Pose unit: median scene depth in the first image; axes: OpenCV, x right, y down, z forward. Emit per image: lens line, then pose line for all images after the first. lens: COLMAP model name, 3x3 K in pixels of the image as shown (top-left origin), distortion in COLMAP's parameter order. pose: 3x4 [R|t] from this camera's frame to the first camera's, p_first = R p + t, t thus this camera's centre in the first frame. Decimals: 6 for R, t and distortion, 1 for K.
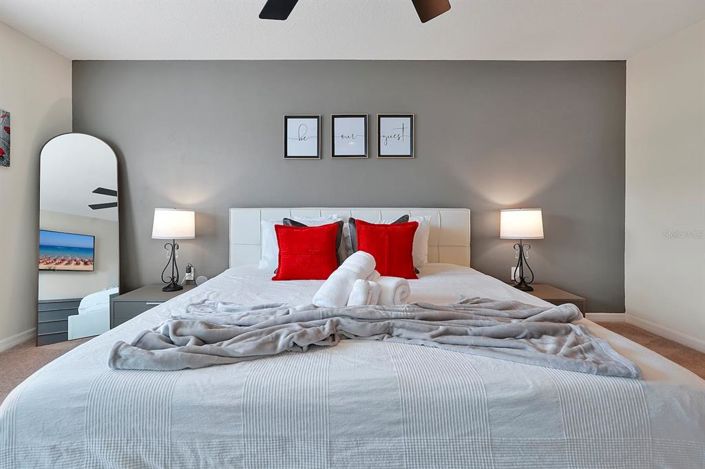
lens RADIAL K [[325.1, 0, 352.5], [0, 325.1, 215.4], [0, 0, 1]] dist [-0.001123, -0.000140]
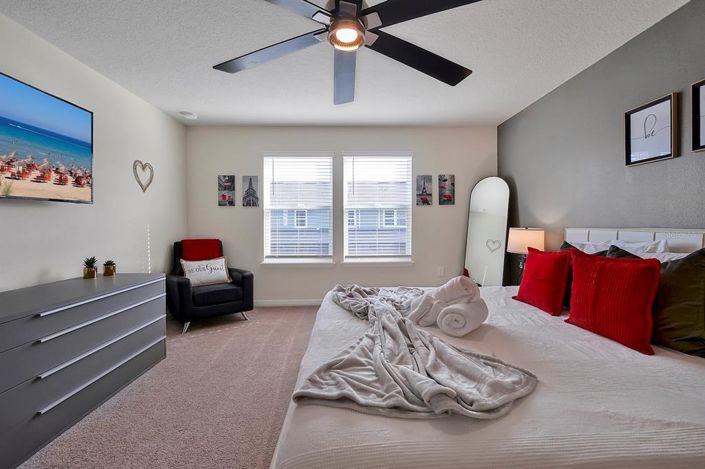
lens RADIAL K [[304.5, 0, 353.3], [0, 304.5, 224.5], [0, 0, 1]] dist [0.000142, 0.000039]
pose [[0.041489, 0.000728, -0.999139, 0.510272], [-0.000309, 1.000000, 0.000716, -0.032358], [0.999139, 0.000279, 0.041490, 0.299981]]
